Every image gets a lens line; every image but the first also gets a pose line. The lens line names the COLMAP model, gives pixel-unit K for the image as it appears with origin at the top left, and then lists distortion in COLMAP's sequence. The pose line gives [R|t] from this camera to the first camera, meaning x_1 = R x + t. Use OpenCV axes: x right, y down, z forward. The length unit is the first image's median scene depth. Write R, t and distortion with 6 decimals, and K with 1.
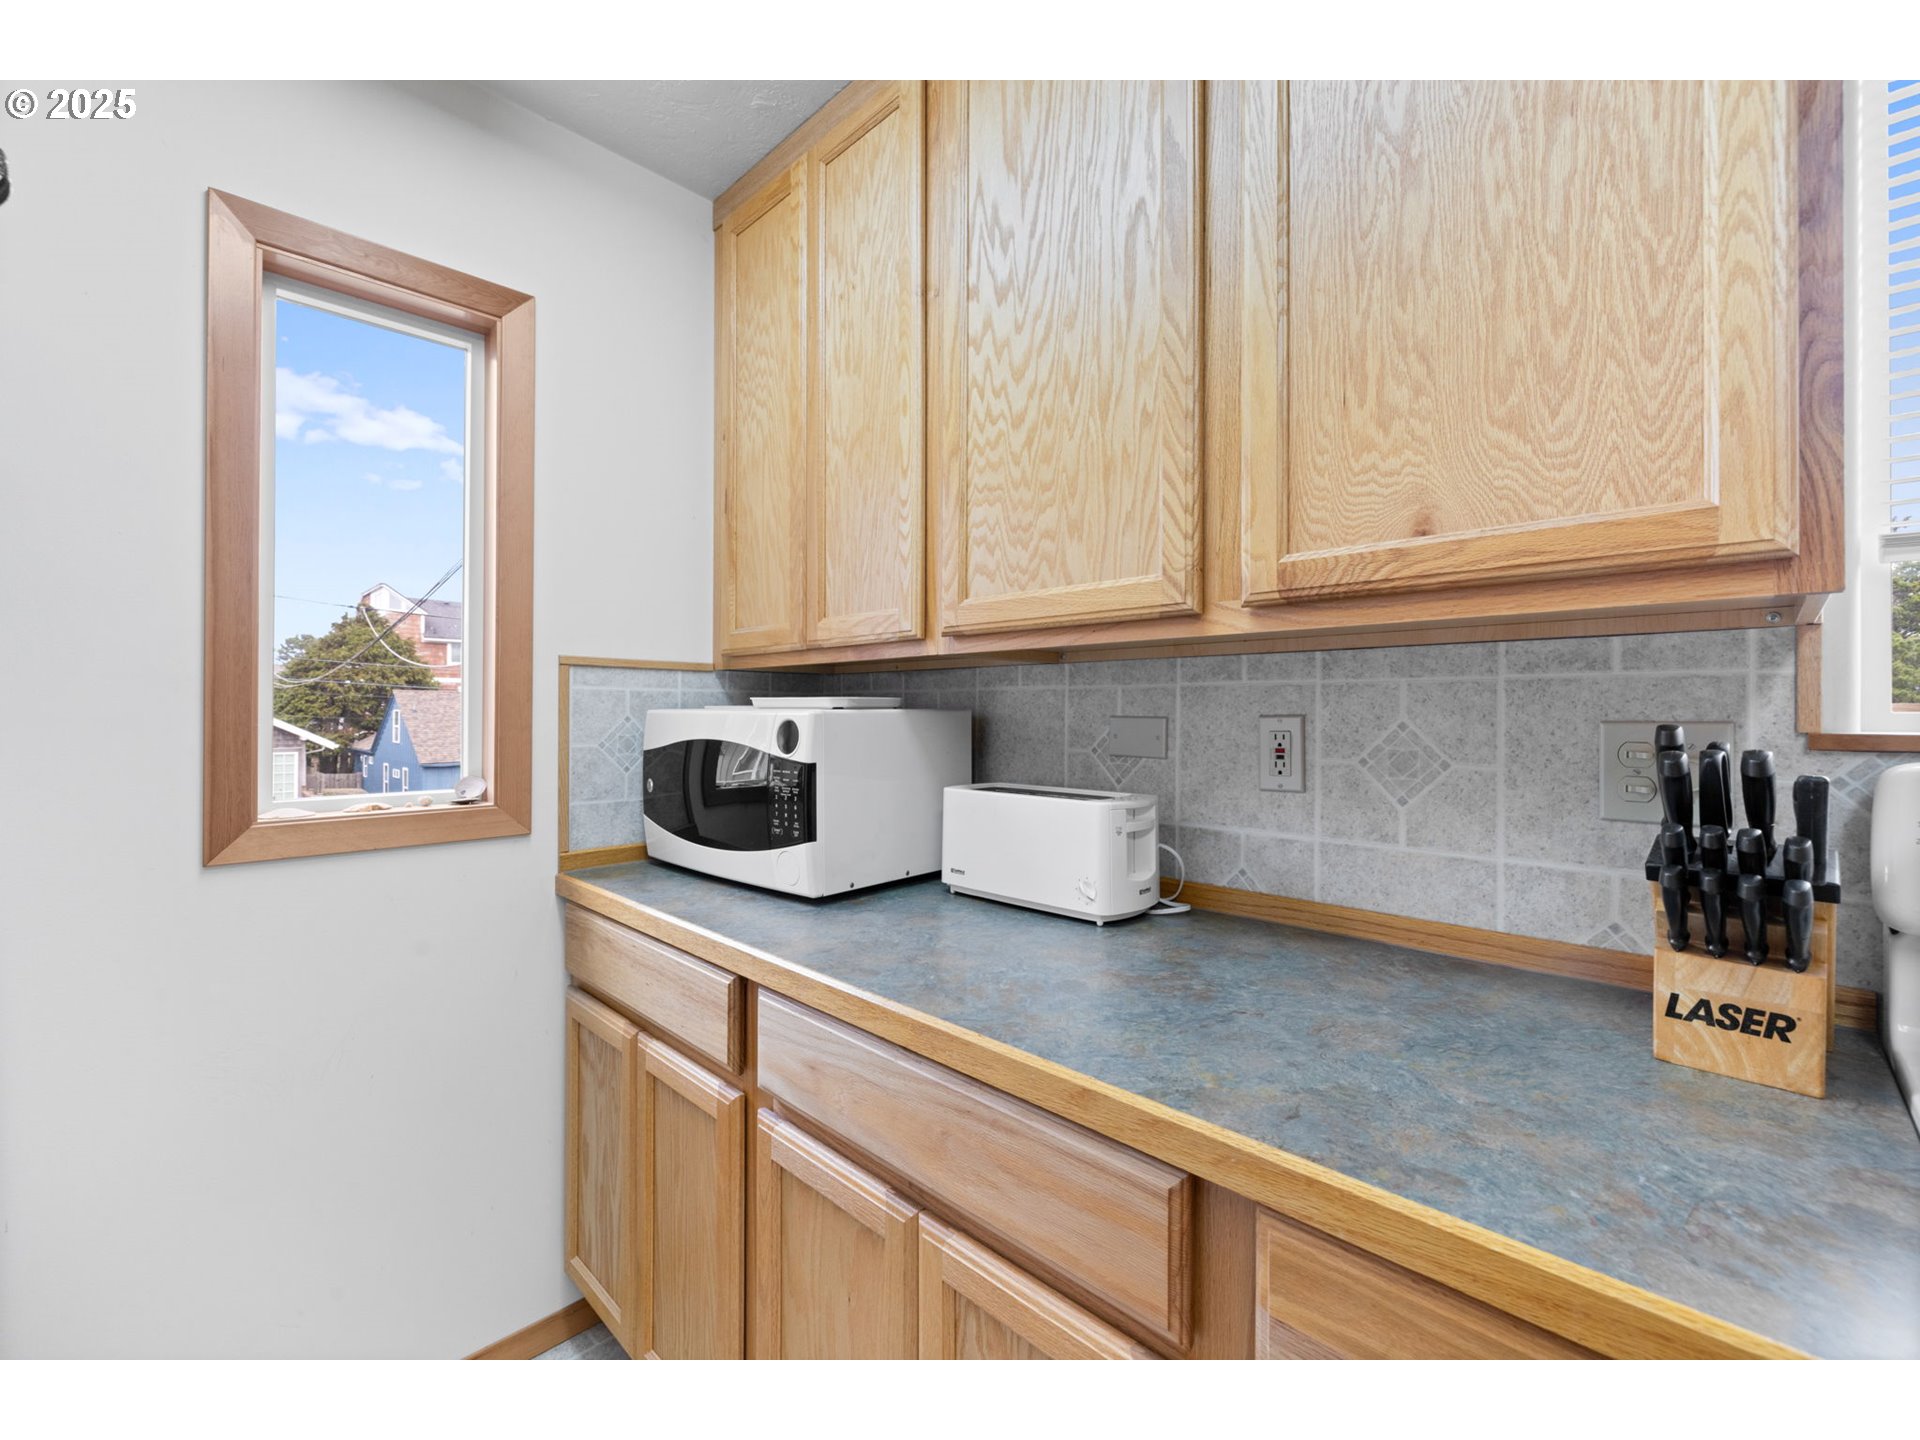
lens RADIAL K [[816.5, 0, 962.8], [0, 816.5, 711.0], [0, 0, 1]] dist [-0.001386, -0.000081]
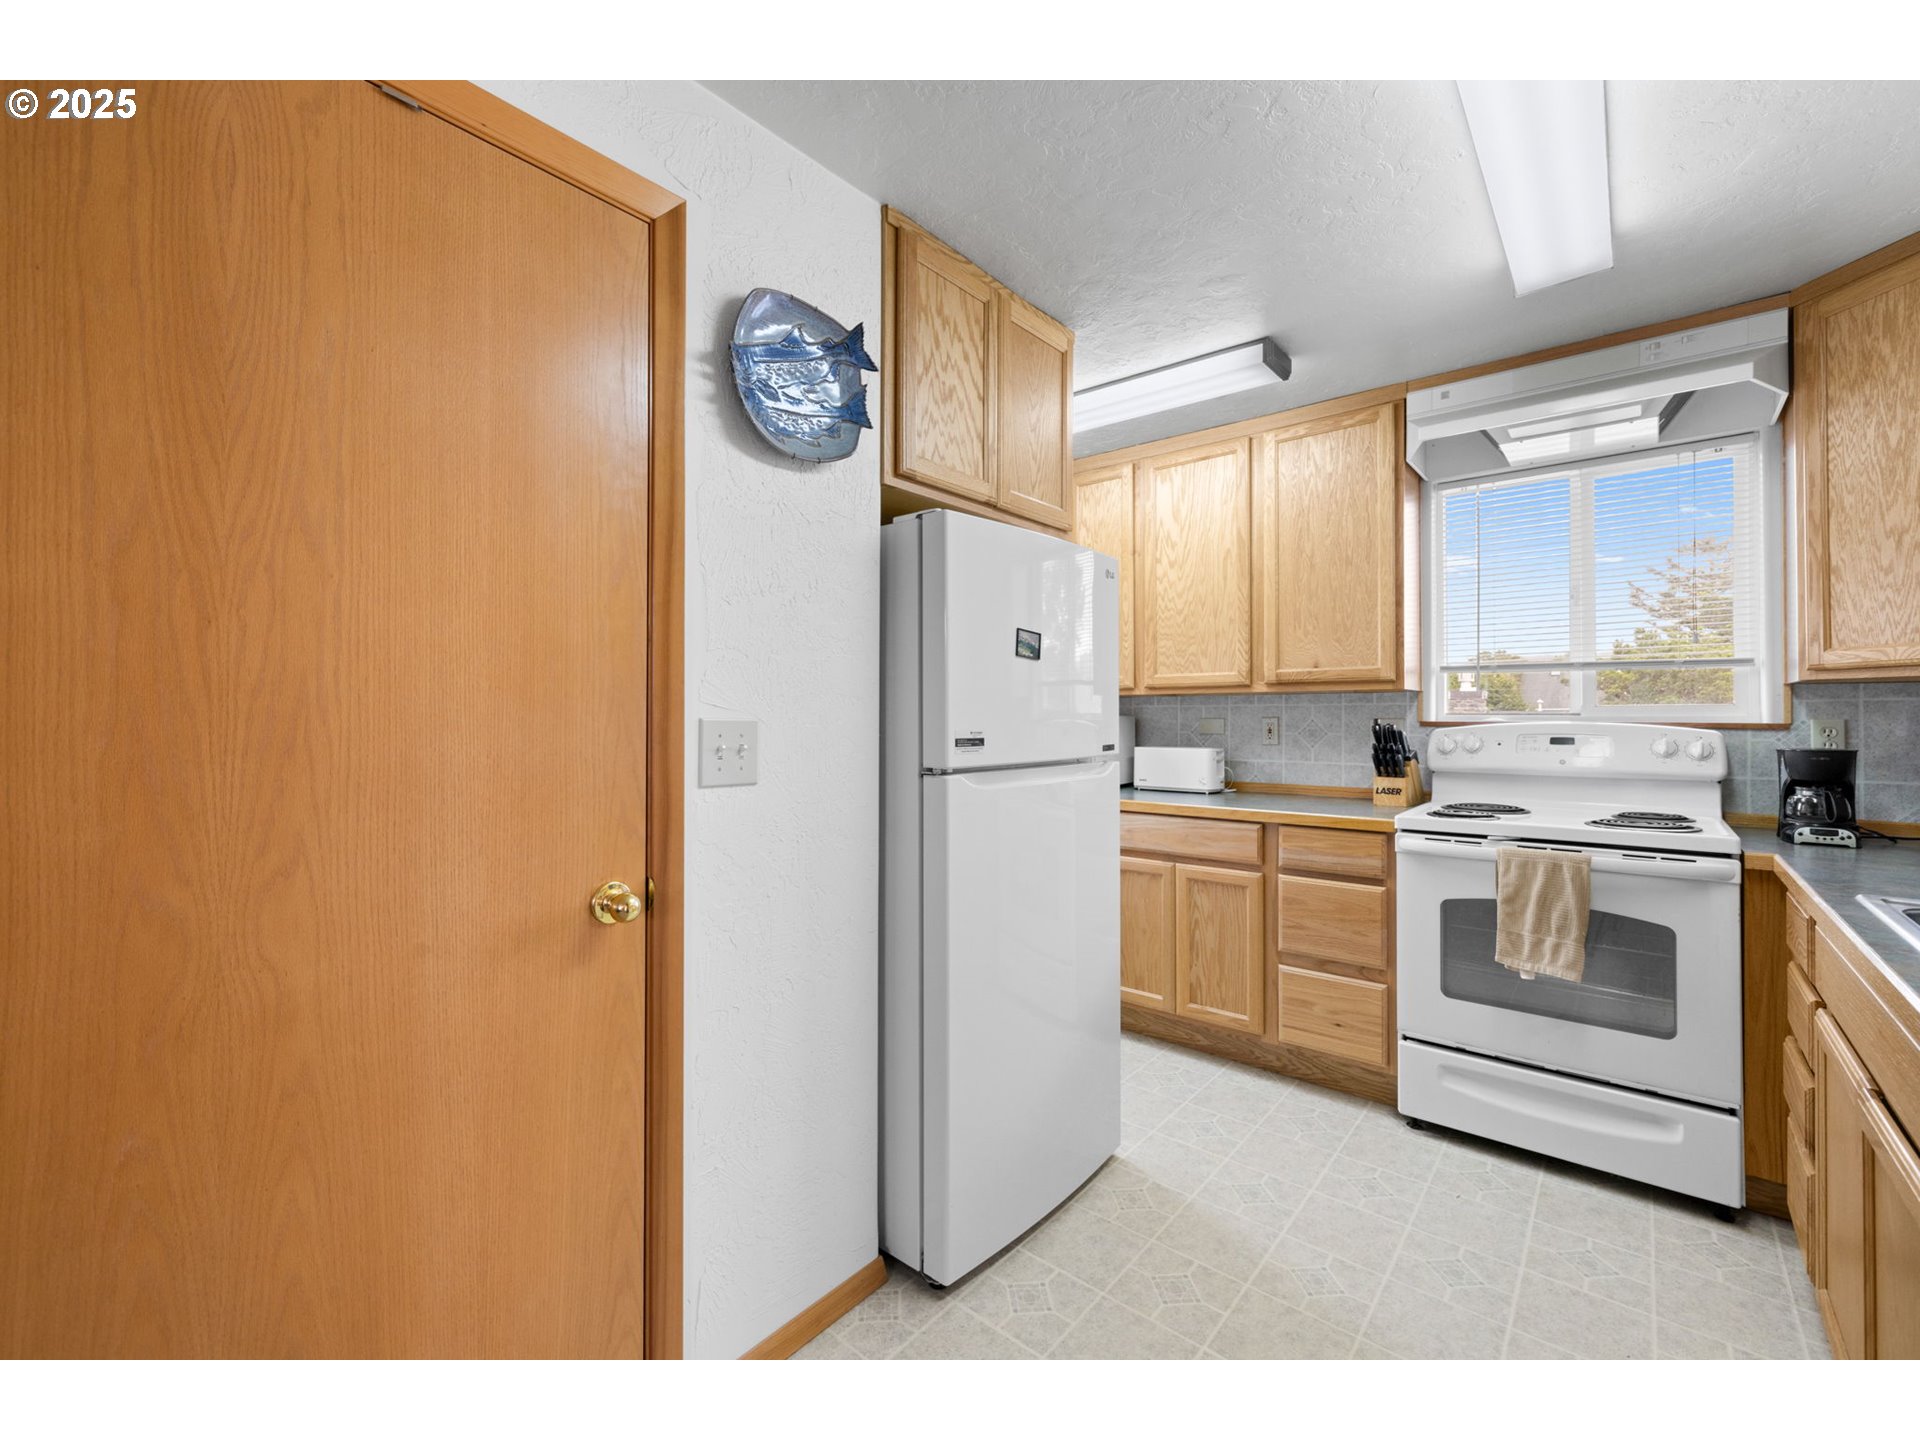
lens RADIAL K [[816.5, 0, 959.7], [0, 816.5, 718.4], [0, 0, 1]] dist [-0.001386, -0.000081]
pose [[0.997567, -0.003408, 0.069637, -1.000996], [0.003290, 0.999993, 0.001816, 0.000480], [-0.069643, -0.001582, 0.997571, -1.977273]]
